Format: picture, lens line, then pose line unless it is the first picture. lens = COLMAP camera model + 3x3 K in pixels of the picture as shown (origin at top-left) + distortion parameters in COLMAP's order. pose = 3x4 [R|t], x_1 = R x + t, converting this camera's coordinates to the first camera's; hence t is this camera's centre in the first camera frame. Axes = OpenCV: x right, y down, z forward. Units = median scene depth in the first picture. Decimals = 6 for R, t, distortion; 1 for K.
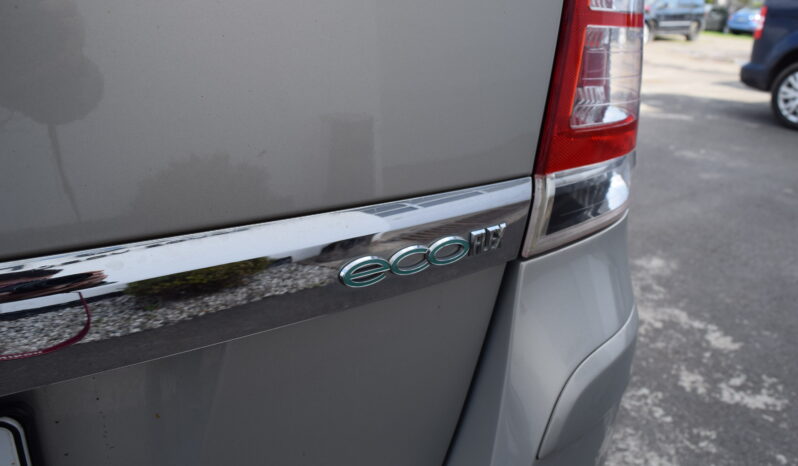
lens RADIAL K [[631.6, 0, 399.0], [0, 631.6, 233.0], [0, 0, 1]] dist [-0.082314, 0.005406]
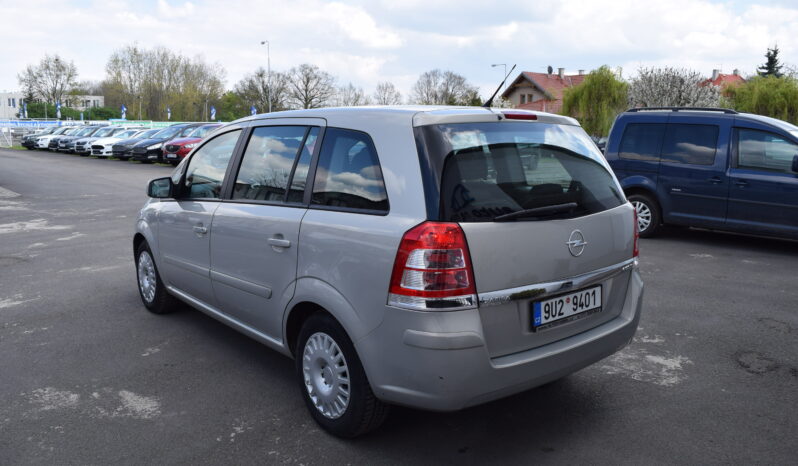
lens RADIAL K [[631.6, 0, 399.0], [0, 631.6, 233.0], [0, 0, 1]] dist [-0.082314, 0.005406]
pose [[0.971324, -0.065605, 0.228529, -1.098992], [0.107899, 0.978132, -0.177807, 0.165140], [-0.211867, 0.197366, 0.957162, -1.472069]]
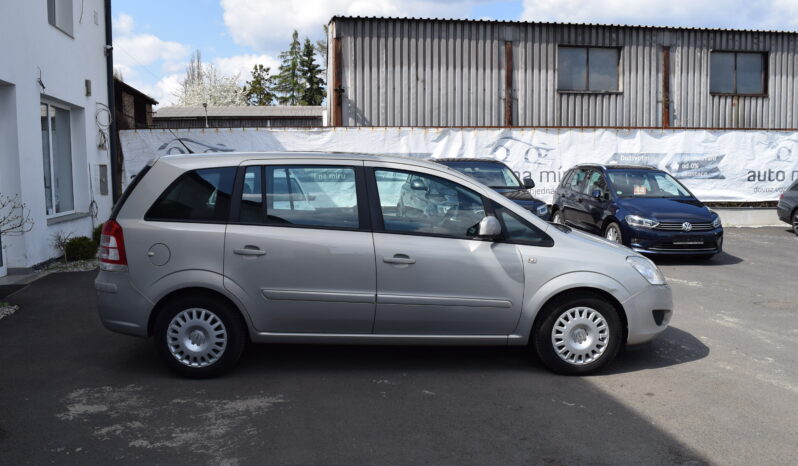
lens RADIAL K [[643.8, 0, 399.0], [0, 643.8, 233.0], [0, 0, 1]] dist [-0.088063, 0.015703]
pose [[-0.381718, 0.053417, -0.922734, 2.104384], [-0.339321, 0.920520, 0.193659, -1.104760], [0.859740, 0.387026, -0.333253, 2.257770]]
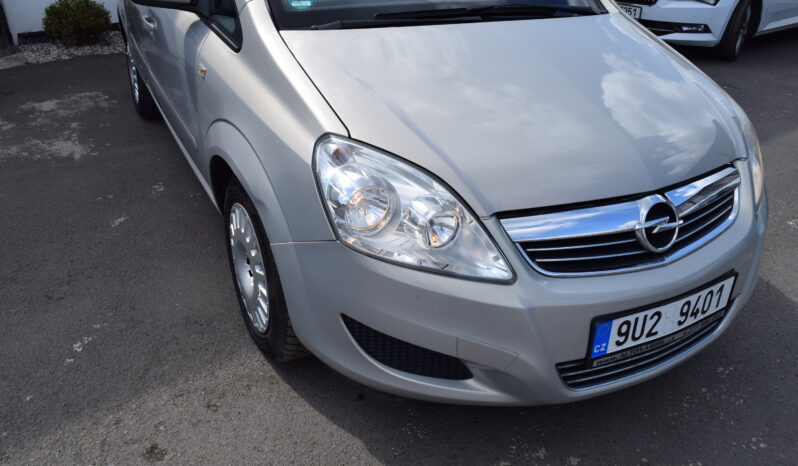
lens RADIAL K [[631.6, 0, 399.0], [0, 631.6, 233.0], [0, 0, 1]] dist [-0.082314, 0.005406]
pose [[-0.997002, -0.023497, -0.073718, -0.887249], [-0.071016, 0.656110, 0.751317, -1.389158], [0.030713, 0.754300, -0.655811, 2.926950]]
